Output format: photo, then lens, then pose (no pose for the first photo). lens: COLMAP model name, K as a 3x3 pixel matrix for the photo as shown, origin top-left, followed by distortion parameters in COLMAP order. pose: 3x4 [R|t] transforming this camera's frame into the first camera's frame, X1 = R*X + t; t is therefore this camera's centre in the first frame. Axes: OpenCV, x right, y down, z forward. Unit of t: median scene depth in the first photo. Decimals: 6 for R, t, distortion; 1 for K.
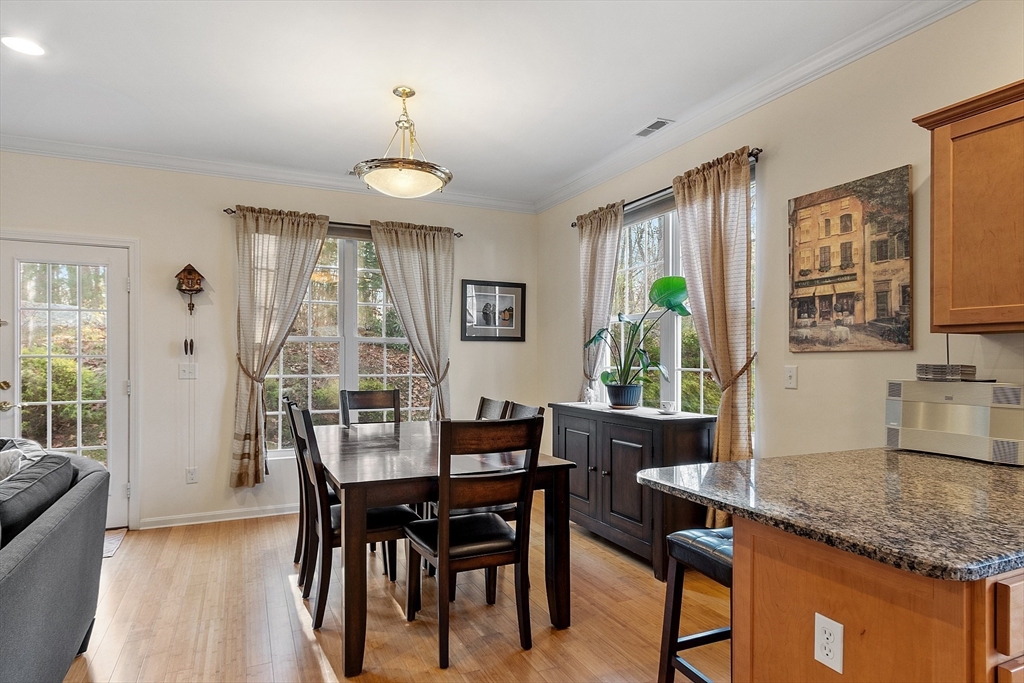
lens RADIAL K [[569.0, 0, 506.1], [0, 569.0, 358.4], [0, 0, 1]] dist [0.006001, -0.003943]
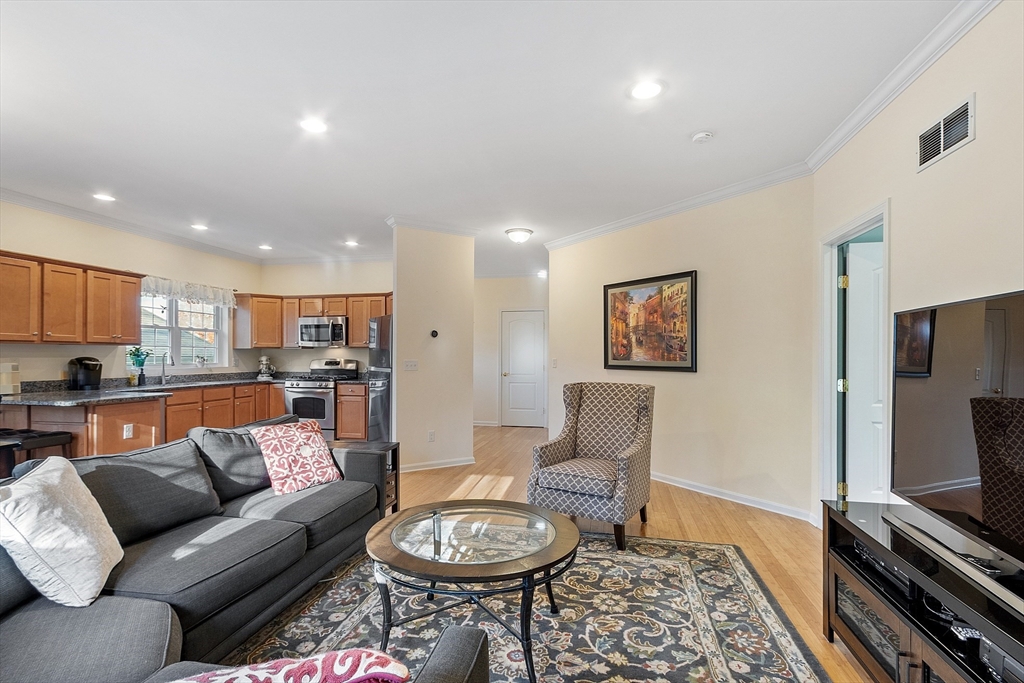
lens RADIAL K [[493.9, 0, 516.6], [0, 493.9, 354.7], [0, 0, 1]] dist [-0.000059, -0.002793]
pose [[-0.805199, -0.002866, 0.592998, -1.151326], [-0.003649, 0.999993, -0.000122, -0.001658], [-0.592994, -0.002262, -0.805204, 0.715921]]
